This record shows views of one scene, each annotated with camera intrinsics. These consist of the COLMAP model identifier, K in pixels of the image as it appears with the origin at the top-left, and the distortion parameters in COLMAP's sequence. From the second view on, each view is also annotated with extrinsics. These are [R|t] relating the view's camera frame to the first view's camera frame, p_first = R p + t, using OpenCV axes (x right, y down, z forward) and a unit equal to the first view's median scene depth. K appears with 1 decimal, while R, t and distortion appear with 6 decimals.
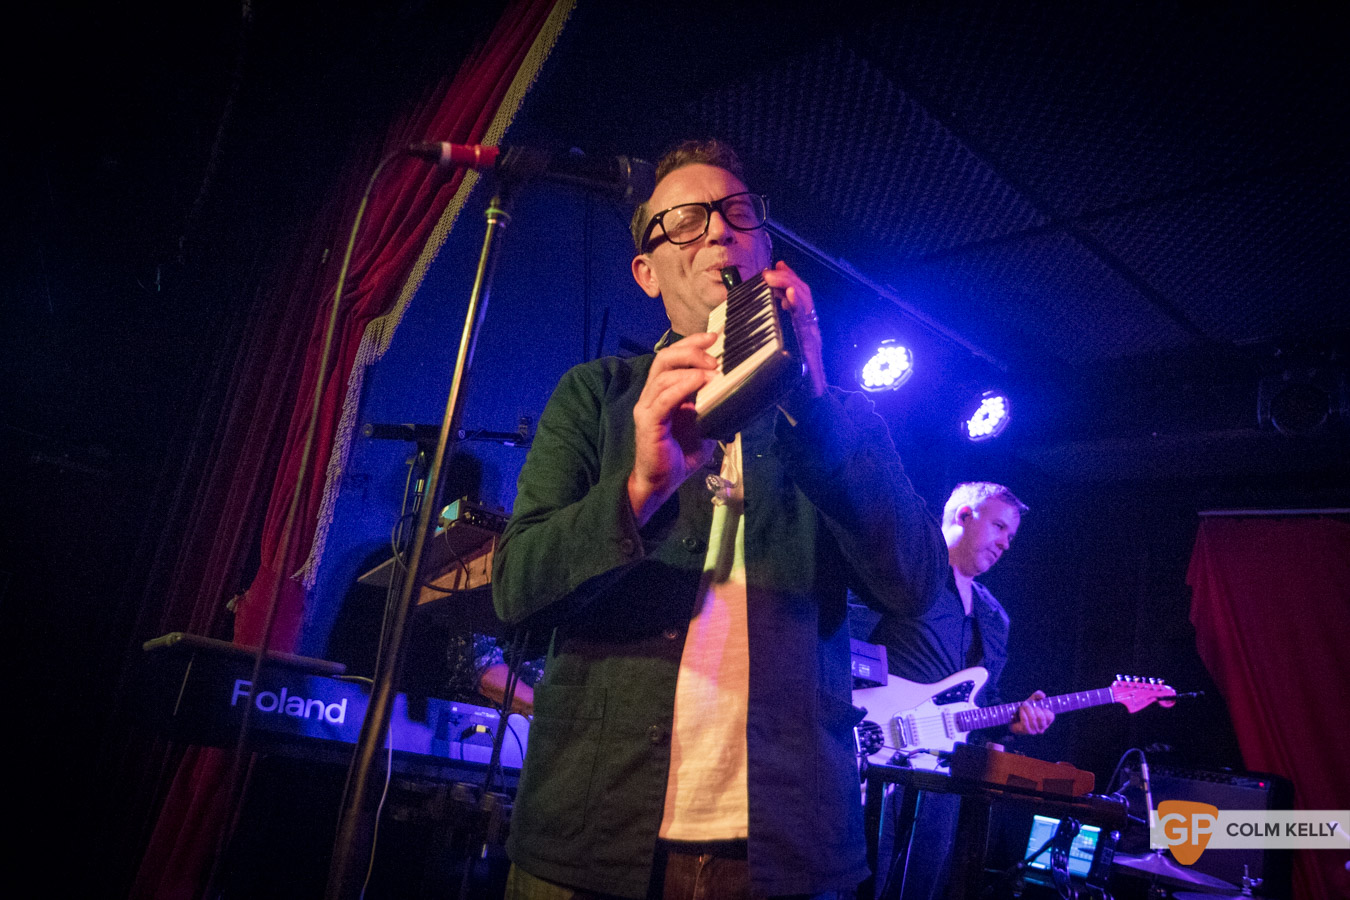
lens RADIAL K [[1043.8, 0, 675.0], [0, 1043.8, 450.0], [0, 0, 1]] dist [-0.113230, 0.098518]
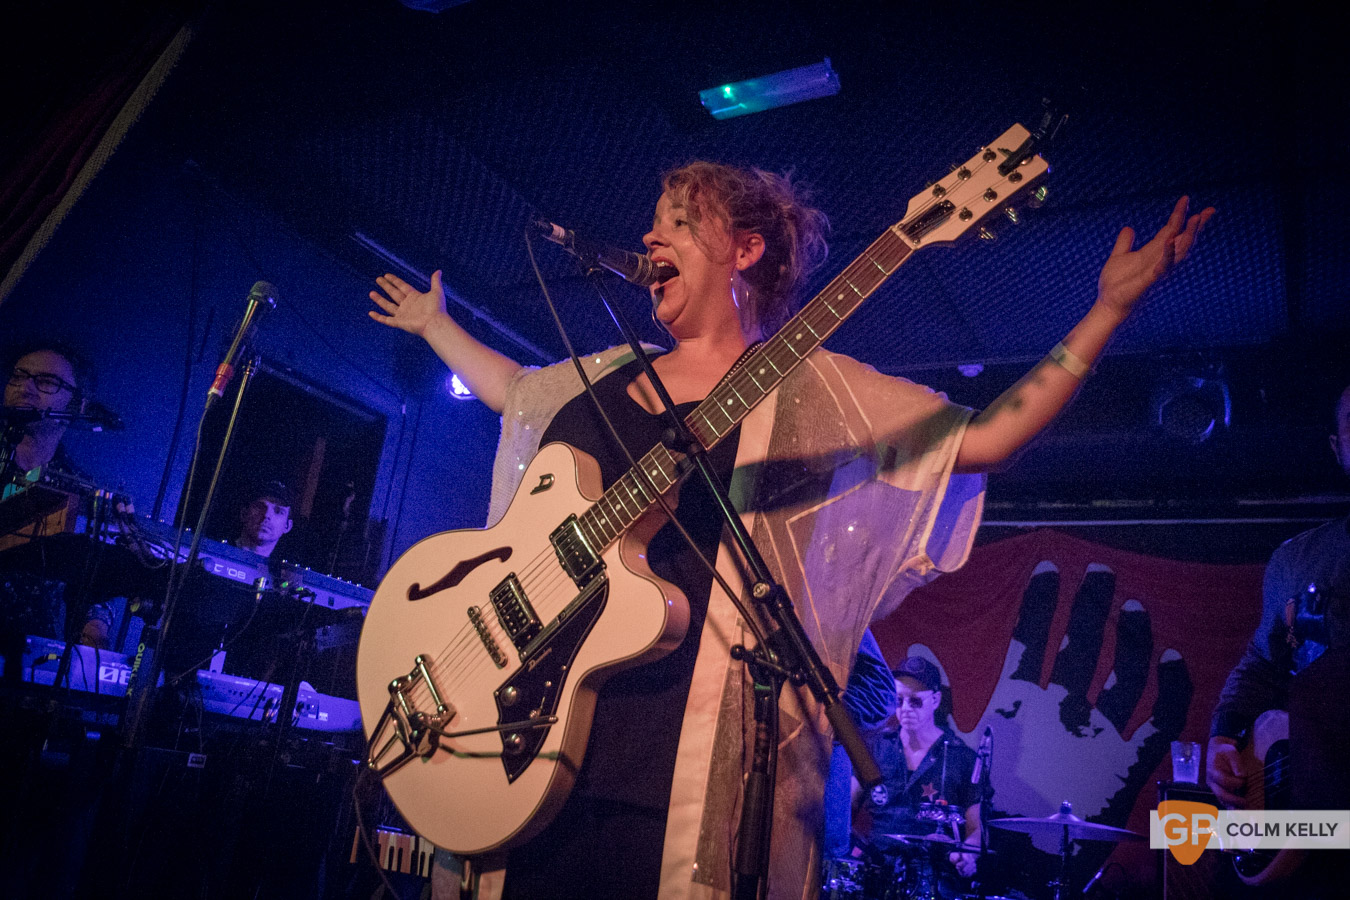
lens RADIAL K [[1081.5, 0, 679.3], [0, 1081.5, 458.6], [0, 0, 1]] dist [-0.113052, 0.130897]
pose [[0.949580, 0.052625, 0.309076, 0.117623], [-0.054314, 0.998519, -0.003143, 0.000045], [-0.308783, -0.013802, 0.951032, -0.411083]]
